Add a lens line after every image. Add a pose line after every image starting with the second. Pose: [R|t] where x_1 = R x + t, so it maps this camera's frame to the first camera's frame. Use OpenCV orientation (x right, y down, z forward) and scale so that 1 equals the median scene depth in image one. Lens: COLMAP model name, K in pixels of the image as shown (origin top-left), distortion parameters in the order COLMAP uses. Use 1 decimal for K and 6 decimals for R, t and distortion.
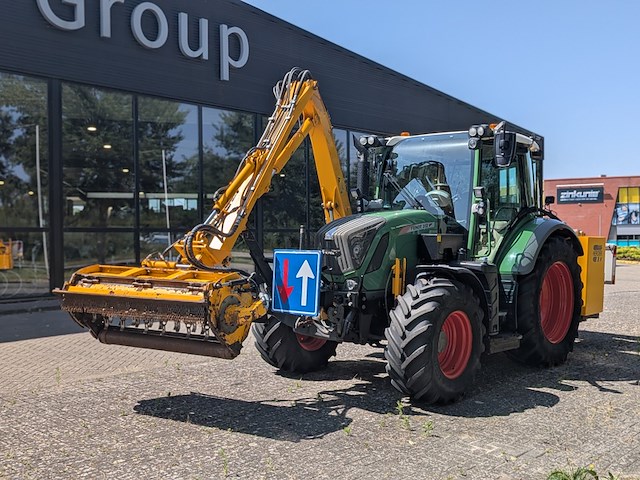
lens RADIAL K [[693.8, 0, 320.0], [0, 693.8, 240.0], [0, 0, 1]] dist [0.042494, -0.020903]
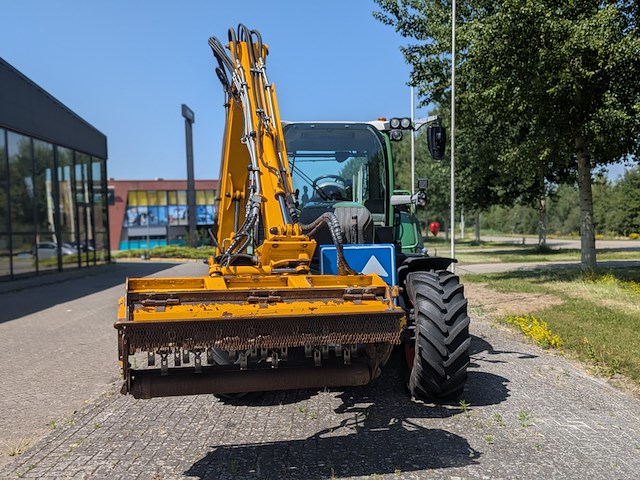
lens RADIAL K [[693.8, 0, 320.0], [0, 693.8, 240.0], [0, 0, 1]] dist [0.042494, -0.020903]
pose [[0.727083, -0.027026, 0.686017, -0.499417], [0.030938, 0.999500, 0.006587, 0.001680], [-0.685852, 0.016435, 0.727555, 0.328358]]
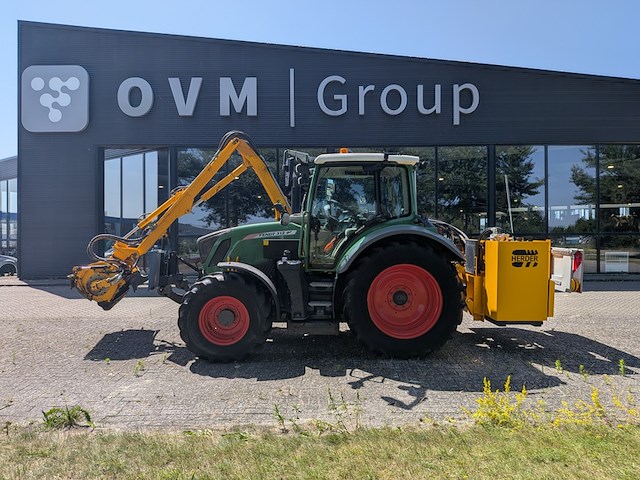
lens RADIAL K [[461.8, 0, 326.7], [0, 461.8, 238.9], [0, 0, 1]] dist [0.026154, -0.001950]
pose [[0.672308, -0.004542, -0.740258, 0.788352], [0.000072, 0.999982, -0.006071, -0.000524], [0.740272, 0.004028, 0.672295, 0.434139]]
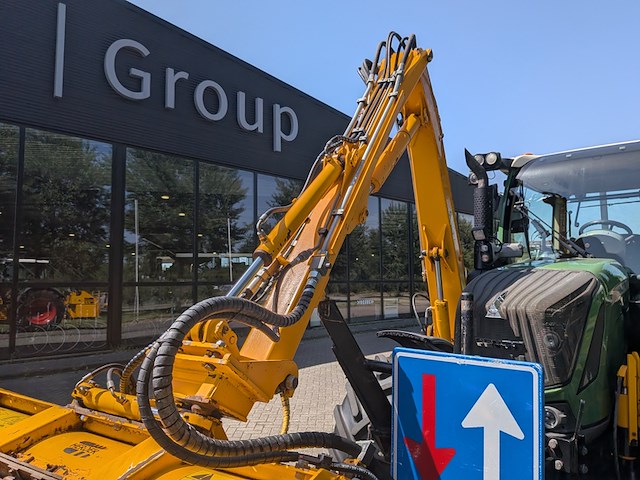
lens RADIAL K [[461.8, 0, 326.7], [0, 461.8, 238.9], [0, 0, 1]] dist [0.026154, -0.001950]
pose [[0.999625, -0.008333, -0.026089, -0.080364], [0.005662, 0.994887, -0.100840, -0.019917], [0.026796, 0.100654, 0.994561, 0.563849]]
